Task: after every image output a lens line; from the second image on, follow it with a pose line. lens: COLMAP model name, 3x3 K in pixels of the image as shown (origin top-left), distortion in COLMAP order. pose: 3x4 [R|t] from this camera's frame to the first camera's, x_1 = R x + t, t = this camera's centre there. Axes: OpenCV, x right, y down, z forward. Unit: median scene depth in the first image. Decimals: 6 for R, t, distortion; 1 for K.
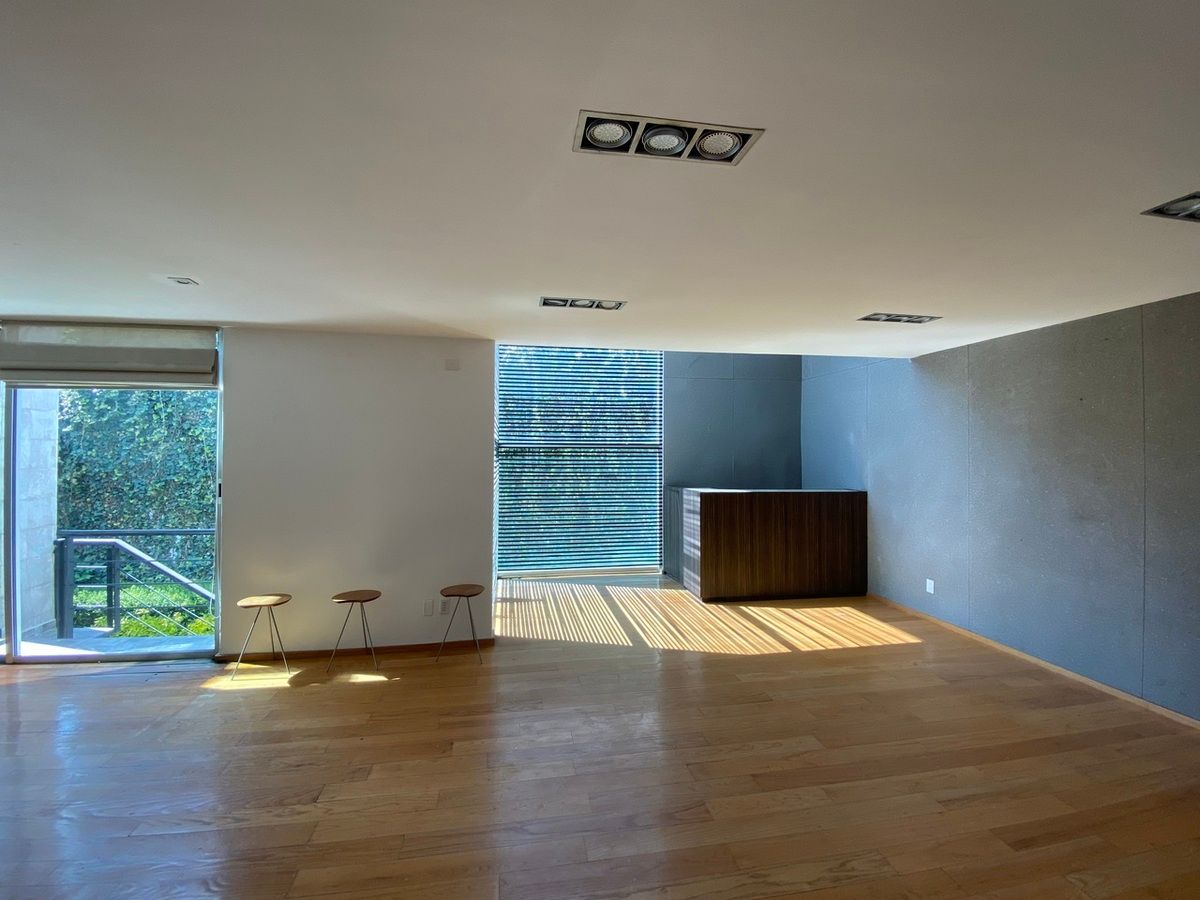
lens RADIAL K [[504.0, 0, 574.0], [0, 504.0, 444.8], [0, 0, 1]] dist [0.007133, -0.010706]
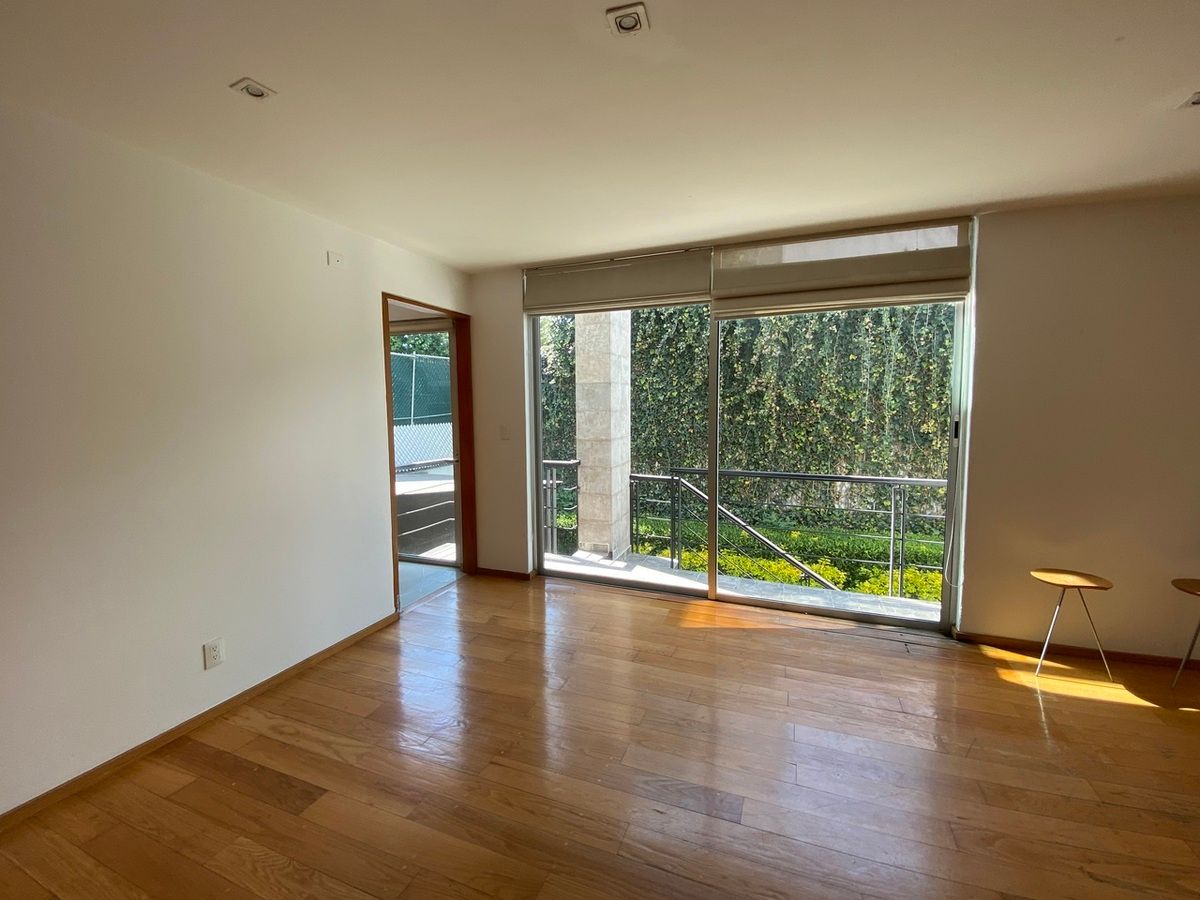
lens RADIAL K [[504.0, 0, 599.0], [0, 504.0, 443.8], [0, 0, 1]] dist [0.007133, -0.010706]
pose [[0.854344, 0.027951, -0.518956, -0.558376], [0.021505, 0.995796, 0.089037, 0.021121], [0.519263, -0.087228, 0.850151, 0.025806]]
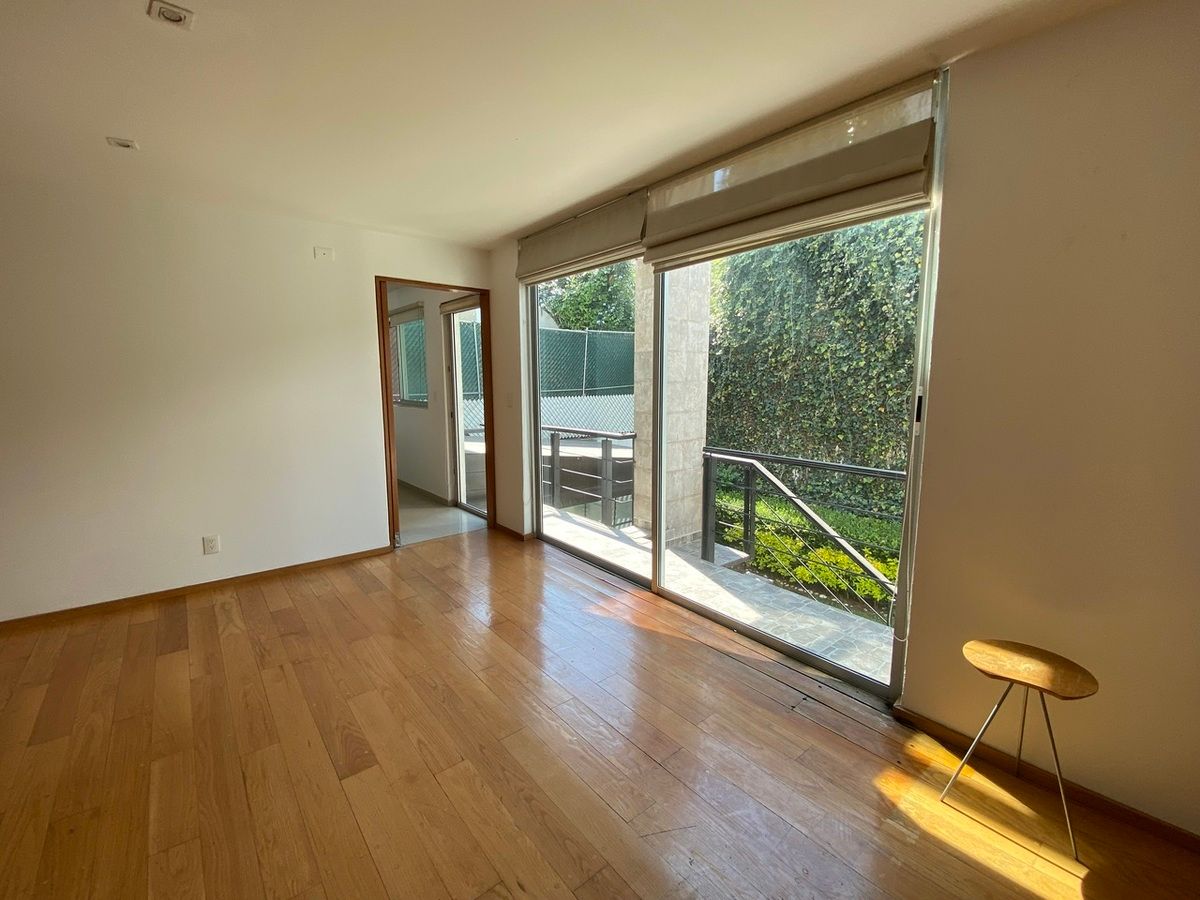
lens RADIAL K [[504.0, 0, 580.2], [0, 504.0, 448.0], [0, 0, 1]] dist [0.007133, -0.010706]
pose [[0.487089, 0.109372, -0.866477, -0.303923], [0.021187, 0.990356, 0.136919, 0.037380], [0.873095, -0.085050, 0.480075, 0.321759]]
